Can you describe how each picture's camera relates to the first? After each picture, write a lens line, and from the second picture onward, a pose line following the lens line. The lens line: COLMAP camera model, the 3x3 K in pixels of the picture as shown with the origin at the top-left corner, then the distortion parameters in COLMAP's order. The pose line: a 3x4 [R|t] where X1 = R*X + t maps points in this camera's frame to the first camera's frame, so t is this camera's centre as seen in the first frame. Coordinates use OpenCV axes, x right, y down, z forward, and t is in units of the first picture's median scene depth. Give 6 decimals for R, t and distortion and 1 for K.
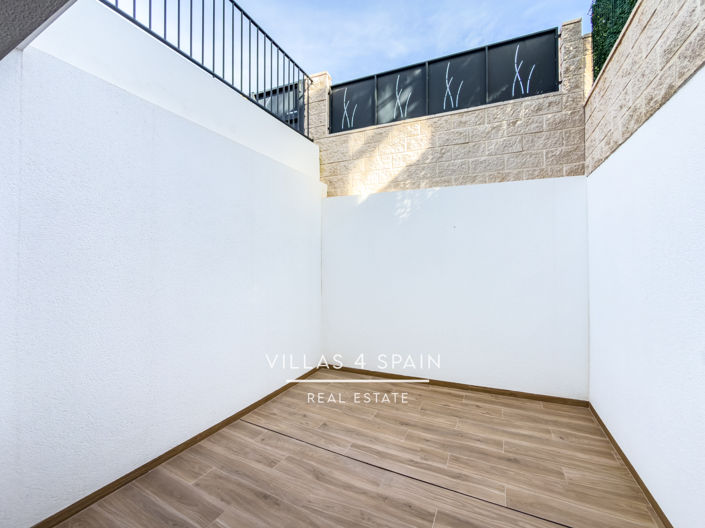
lens RADIAL K [[289.6, 0, 353.6], [0, 289.6, 262.8], [0, 0, 1]] dist [0.002950, 0.000141]
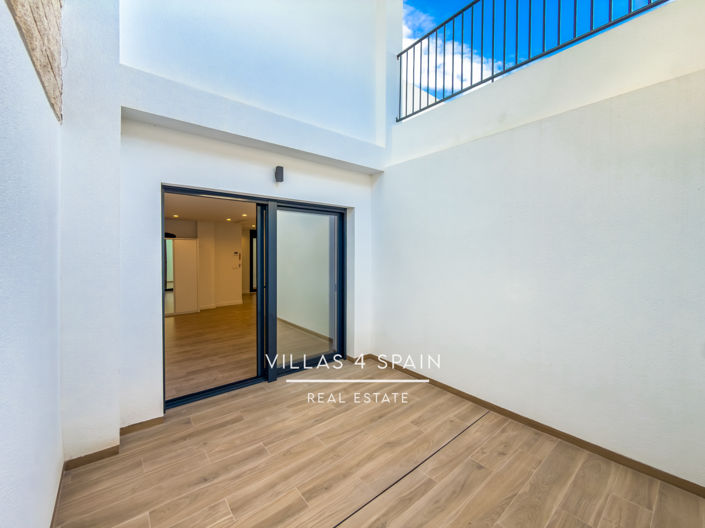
lens RADIAL K [[289.6, 0, 351.7], [0, 289.6, 259.8], [0, 0, 1]] dist [0.002950, 0.000141]
pose [[-0.408325, 0.023259, -0.912540, 0.832479], [0.000491, 0.999681, 0.025261, -0.009840], [0.912837, 0.009866, -0.408206, 1.143890]]
